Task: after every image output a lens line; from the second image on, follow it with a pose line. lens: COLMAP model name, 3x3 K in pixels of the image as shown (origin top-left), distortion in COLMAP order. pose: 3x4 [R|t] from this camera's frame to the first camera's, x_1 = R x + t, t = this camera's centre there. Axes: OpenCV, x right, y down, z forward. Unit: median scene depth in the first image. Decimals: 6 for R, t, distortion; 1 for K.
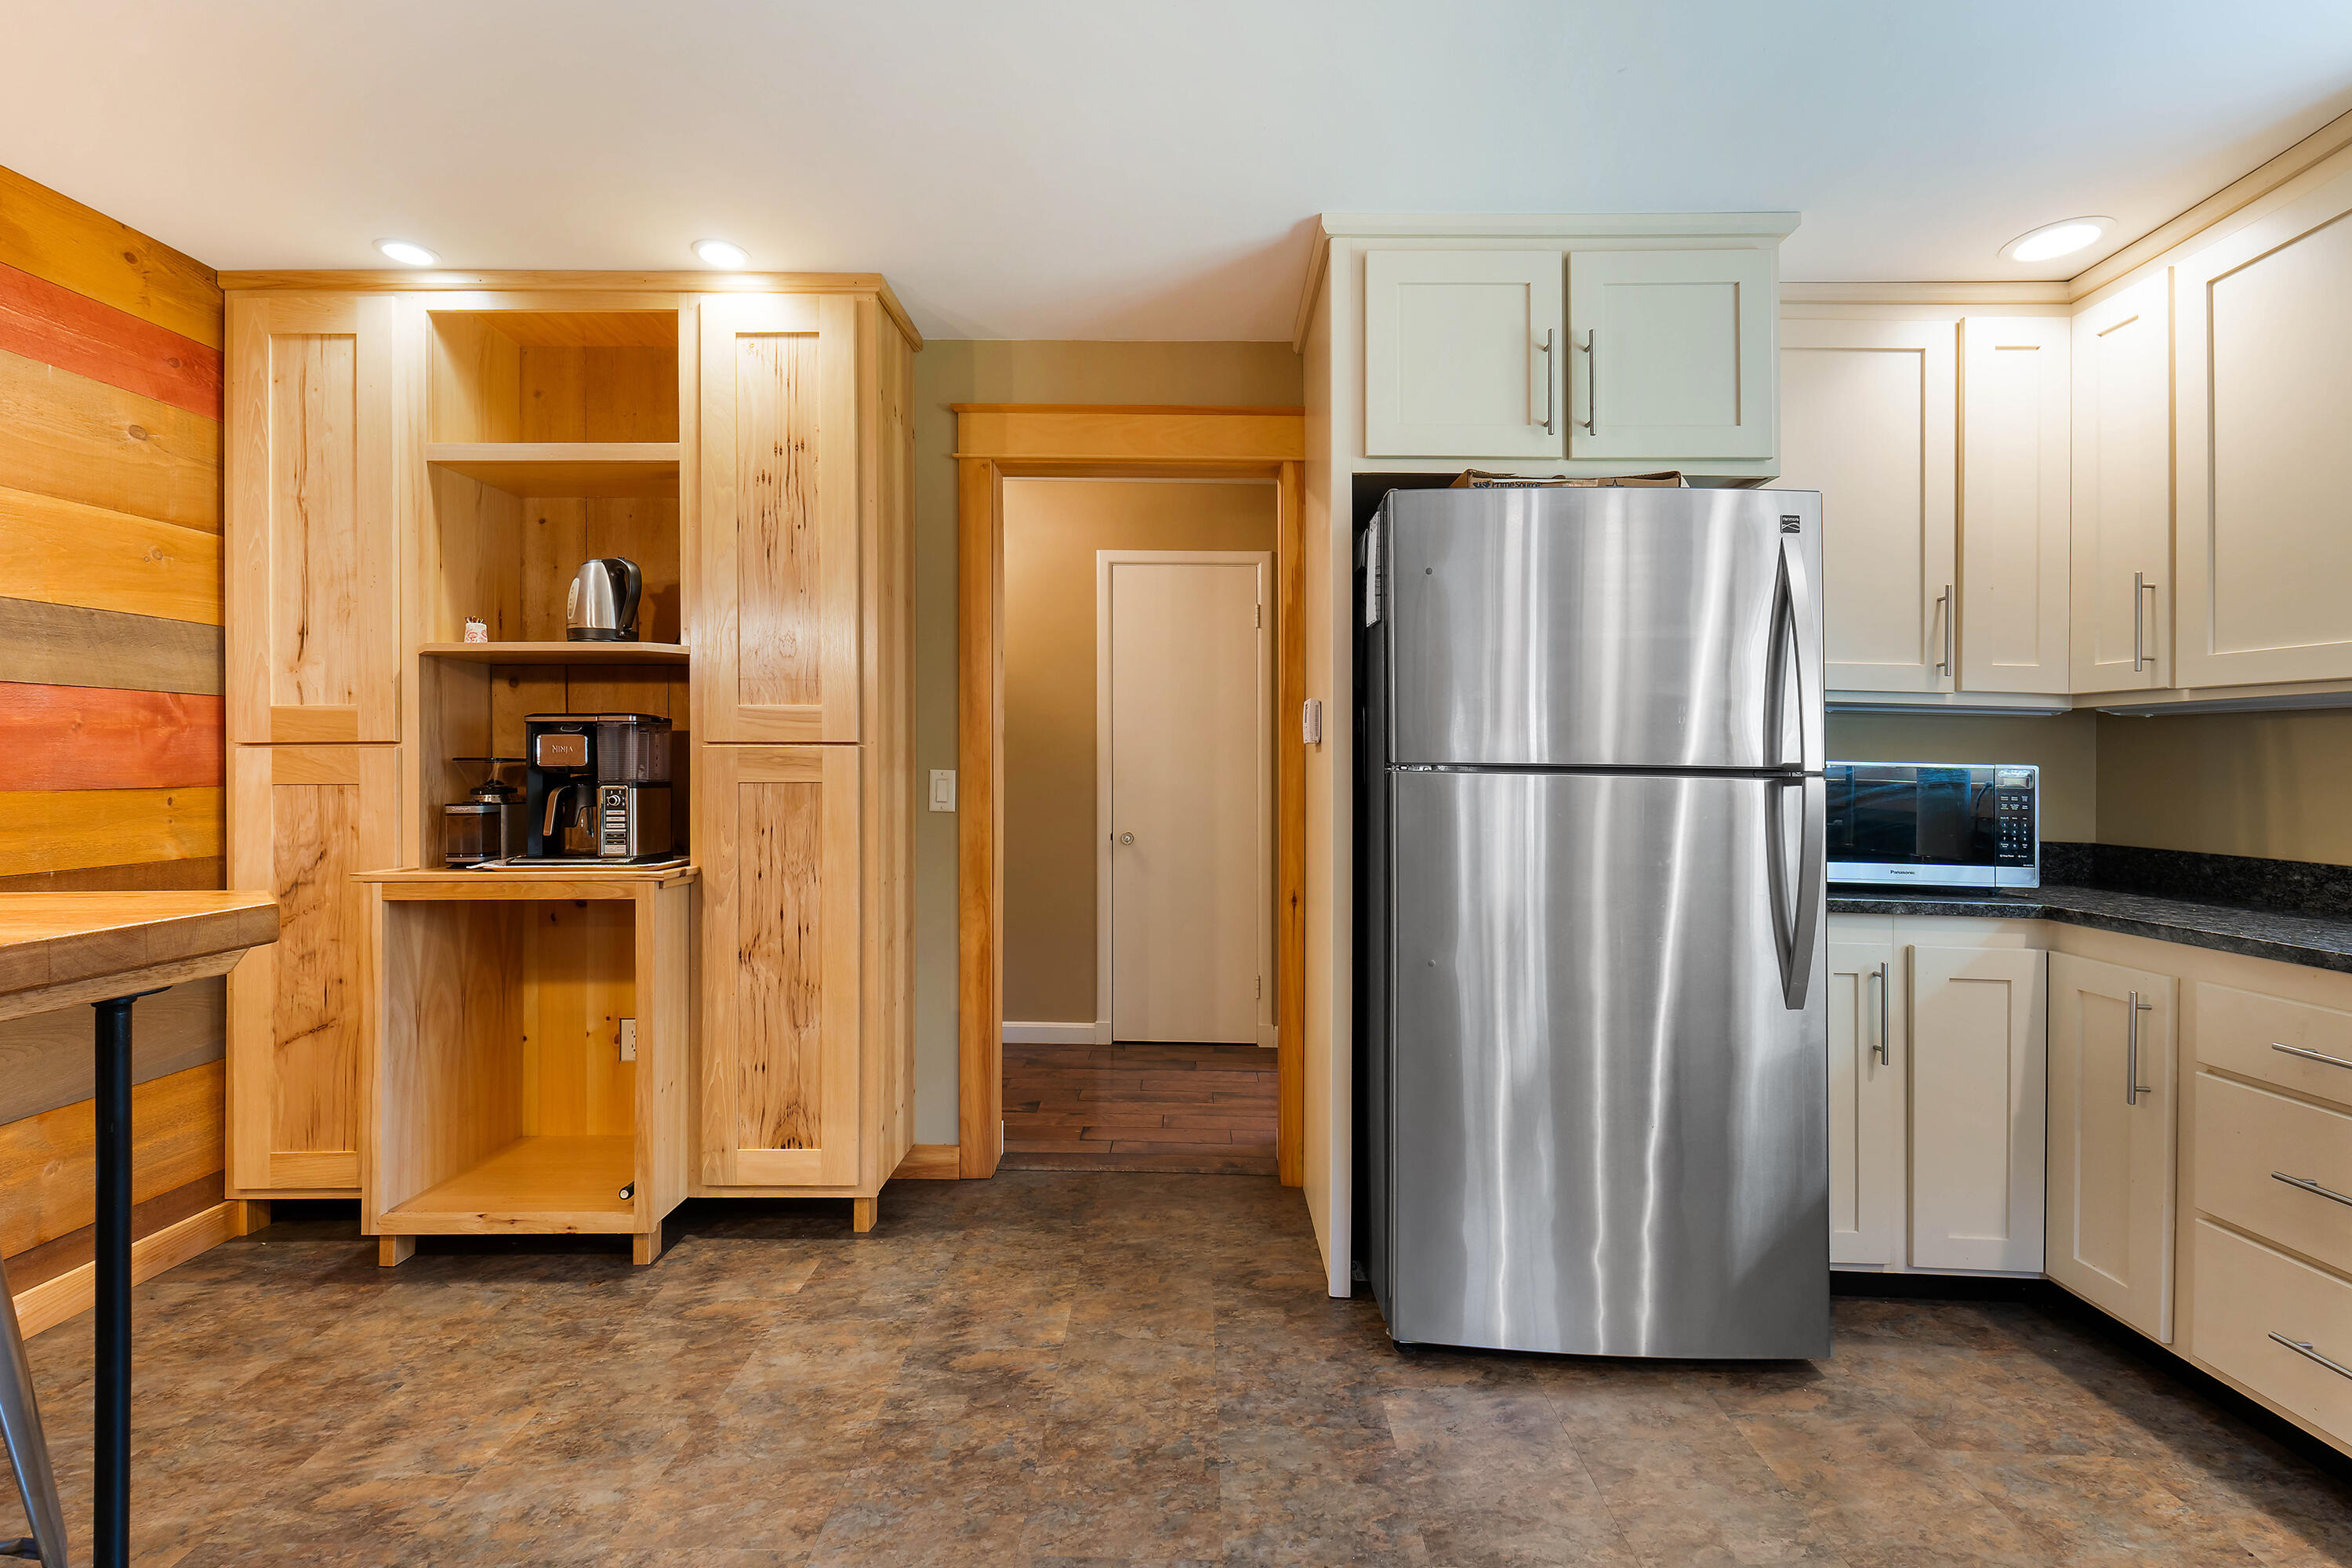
lens RADIAL K [[1005.6, 0, 1169.6], [0, 1005.6, 789.1], [0, 0, 1]] dist [0.018417, 0.000869]
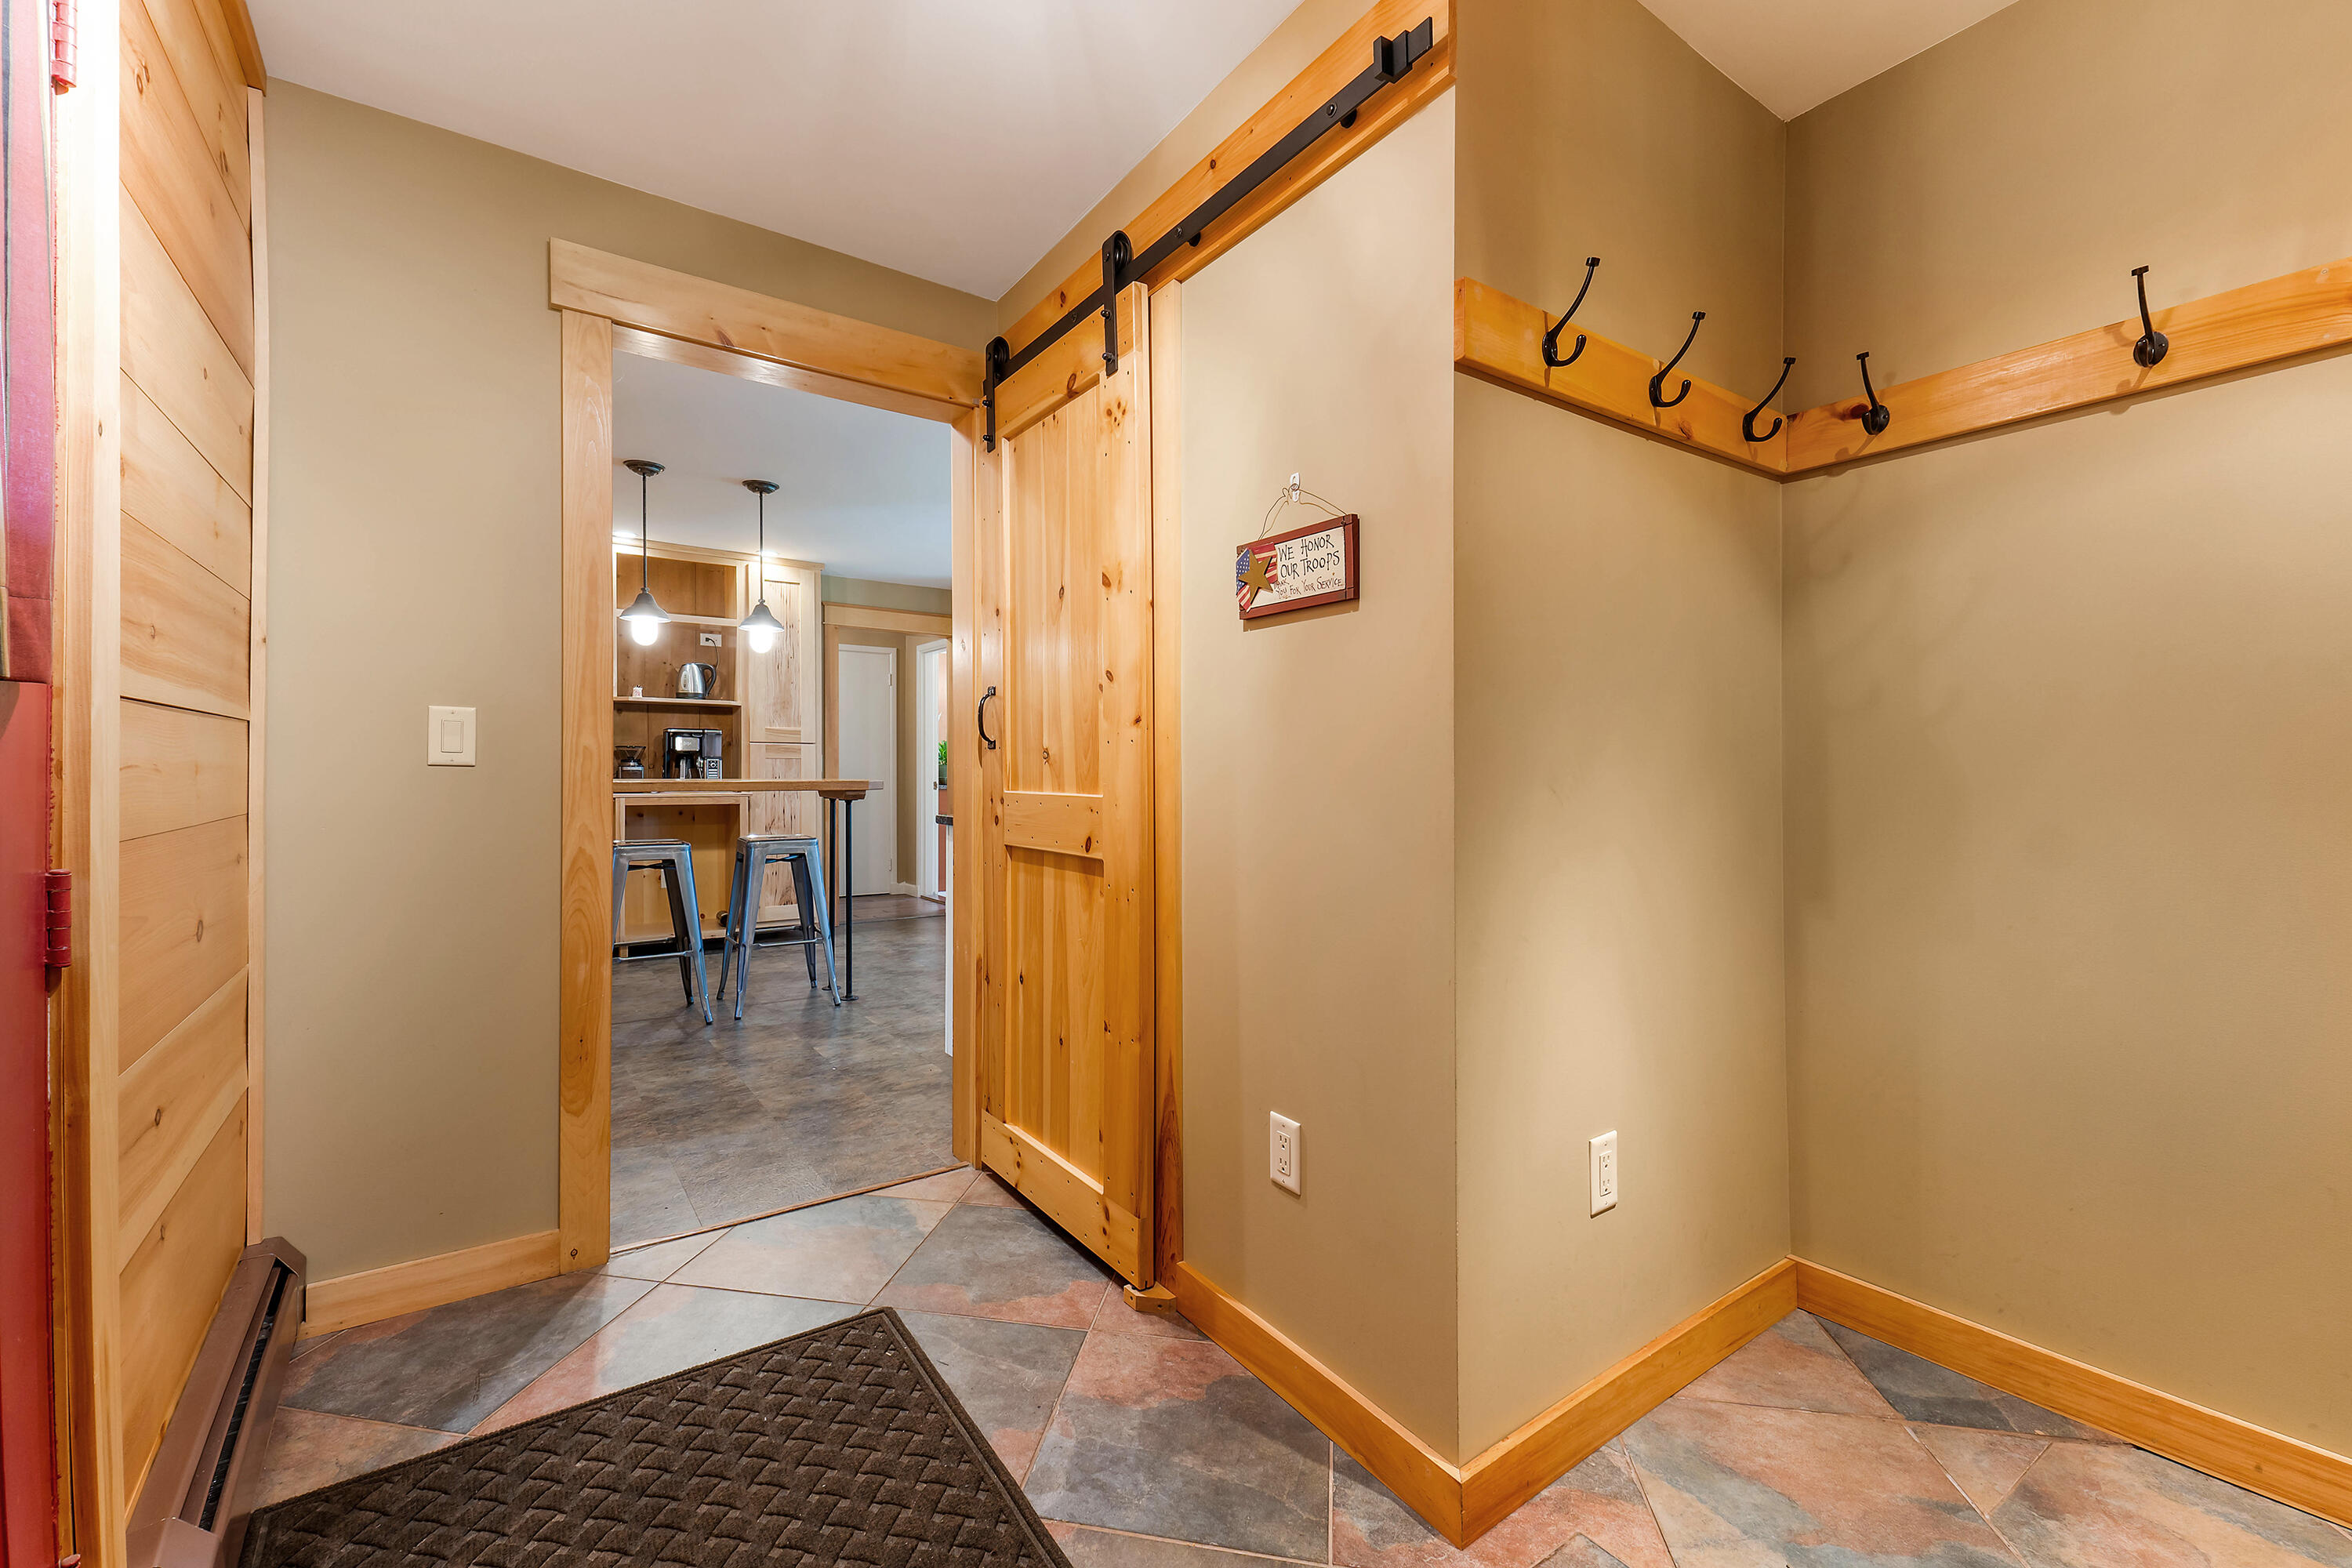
lens RADIAL K [[969.0, 0, 1156.9], [0, 969.0, 779.6], [0, 0, 1]] dist [0.020842, -0.000619]
pose [[0.810791, -0.014250, 0.585162, -1.046000], [0.021896, 0.999742, -0.005993, 0.081825], [-0.584925, 0.017672, 0.810894, -1.496528]]
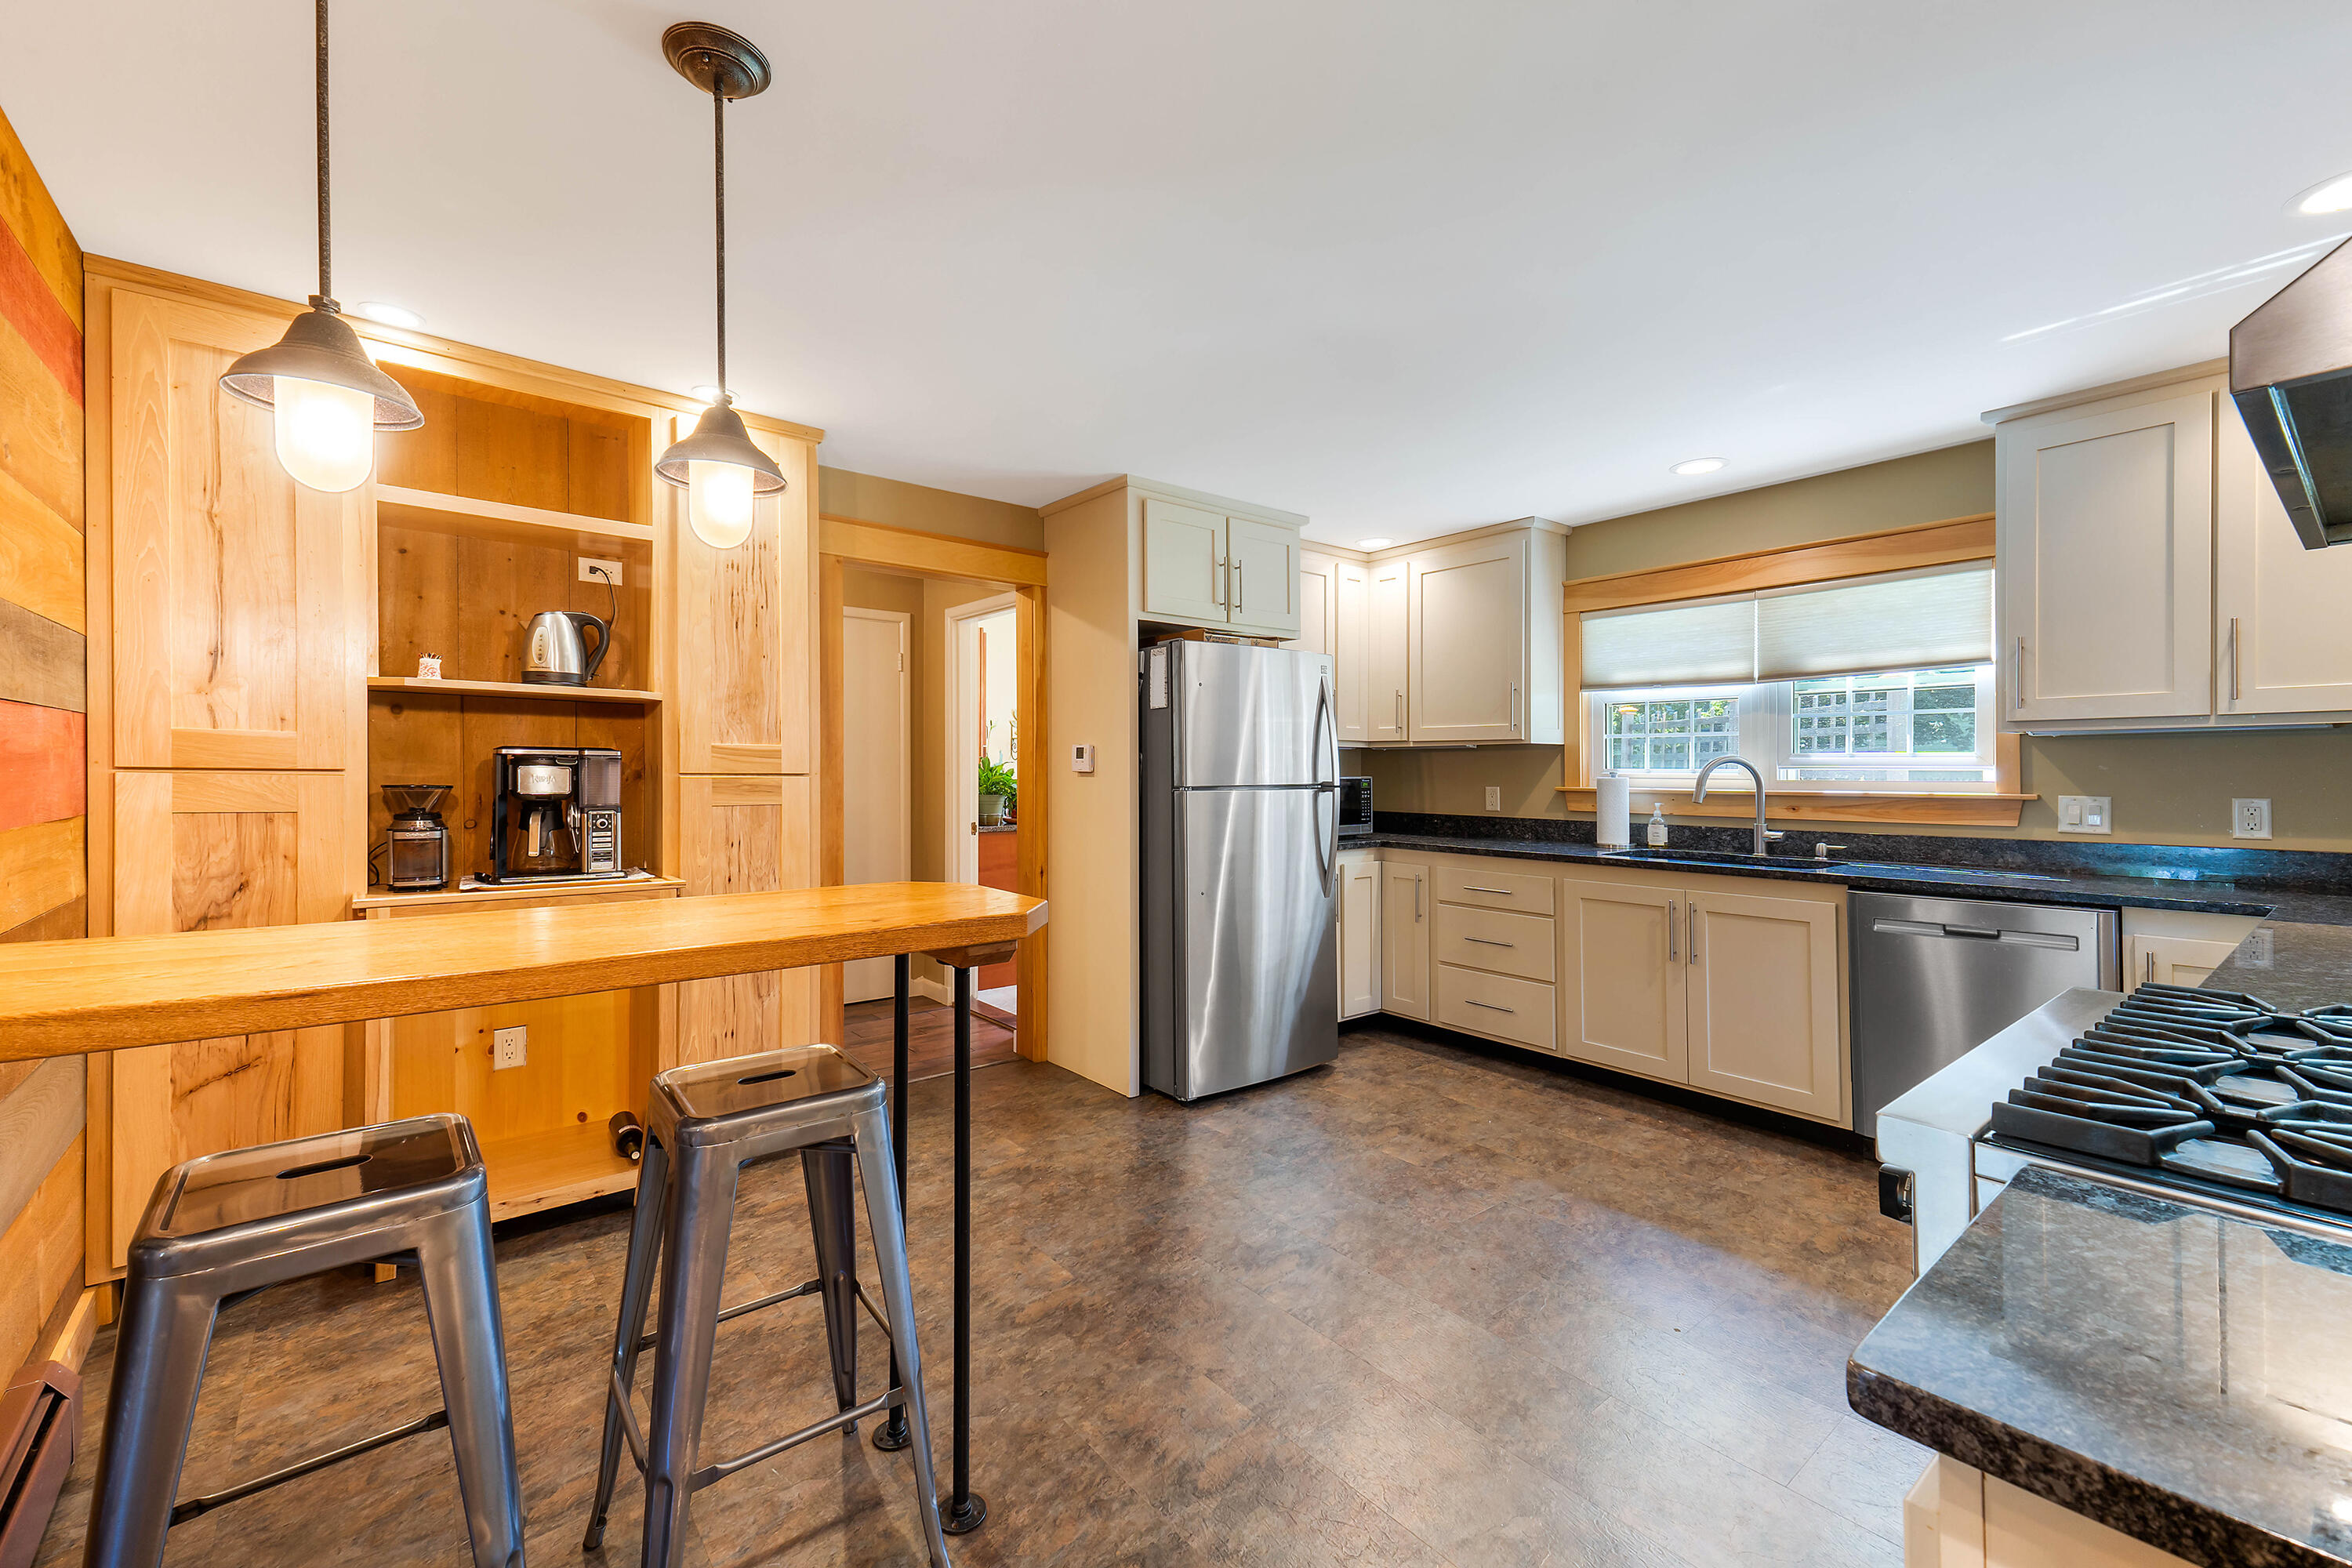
lens RADIAL K [[969.0, 0, 1144.0], [0, 969.0, 771.9], [0, 0, 1]] dist [0.020842, -0.000619]
pose [[0.771985, -0.006109, 0.635611, -0.776824], [0.016975, 0.999795, -0.011009, -0.025489], [-0.635414, 0.019288, 0.771931, -0.260791]]
